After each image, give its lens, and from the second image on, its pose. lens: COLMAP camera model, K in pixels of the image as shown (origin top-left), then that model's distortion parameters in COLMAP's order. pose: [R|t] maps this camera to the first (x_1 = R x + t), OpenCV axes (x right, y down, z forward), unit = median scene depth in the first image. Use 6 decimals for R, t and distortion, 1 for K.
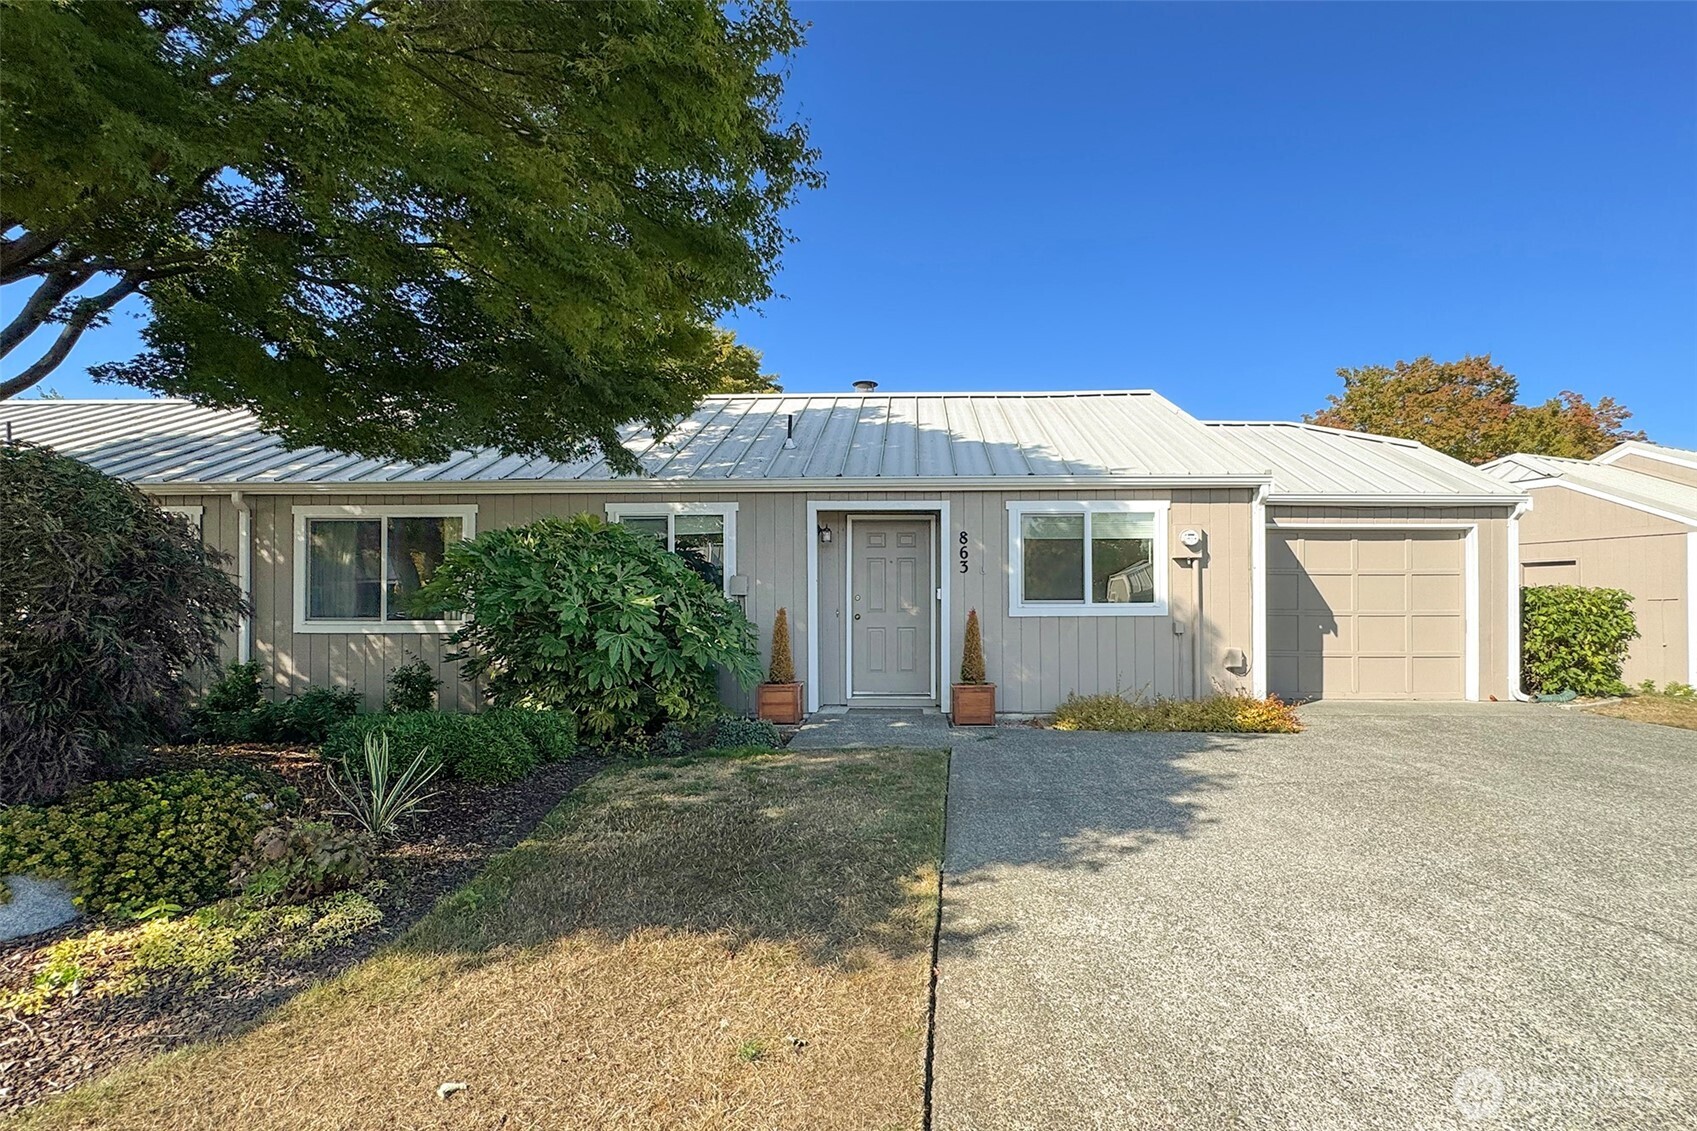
lens RADIAL K [[737.9, 0, 848.5], [0, 737.9, 565.5], [0, 0, 1]] dist [0.000163, 0.000090]
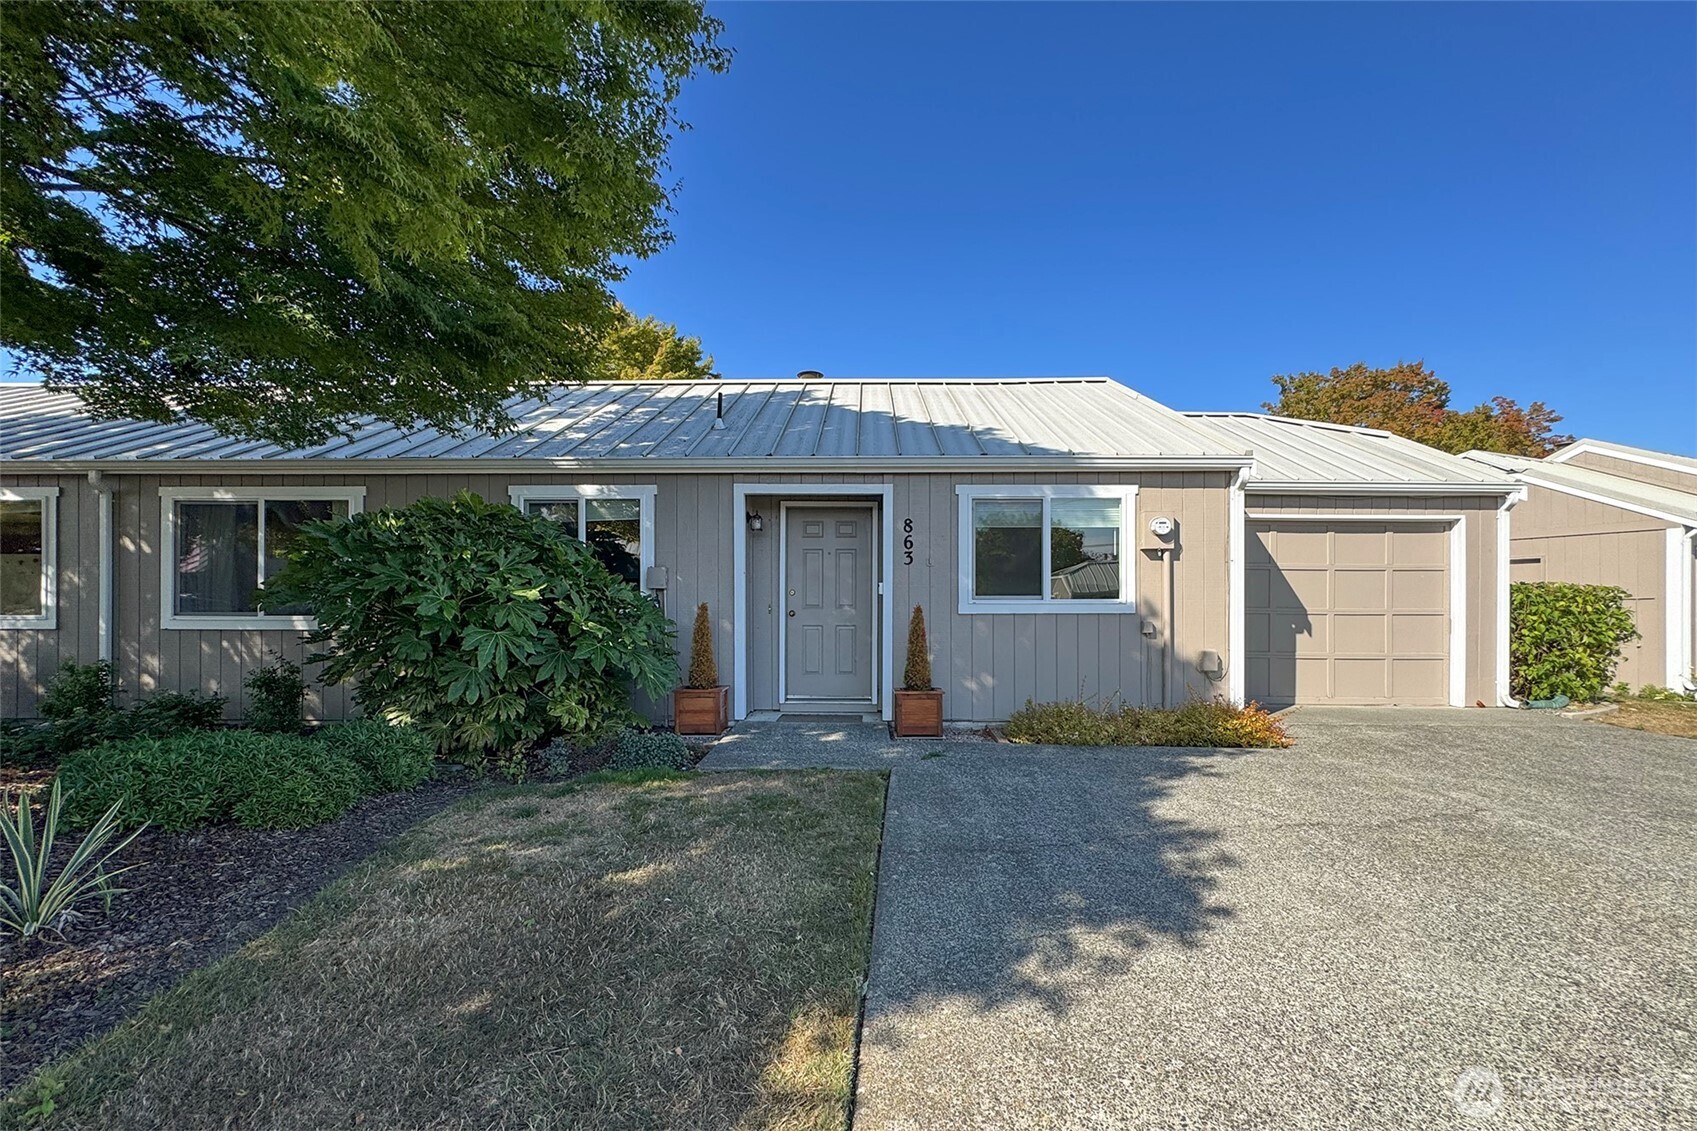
lens RADIAL K [[670.1, 0, 812.6], [0, 670.1, 570.4], [0, 0, 1]] dist [0.000198, 0.000038]
pose [[0.999974, 0.004185, 0.005944, 0.034930], [-0.004213, 0.999980, 0.004812, 0.013220], [-0.005924, -0.004837, 0.999971, 0.184851]]
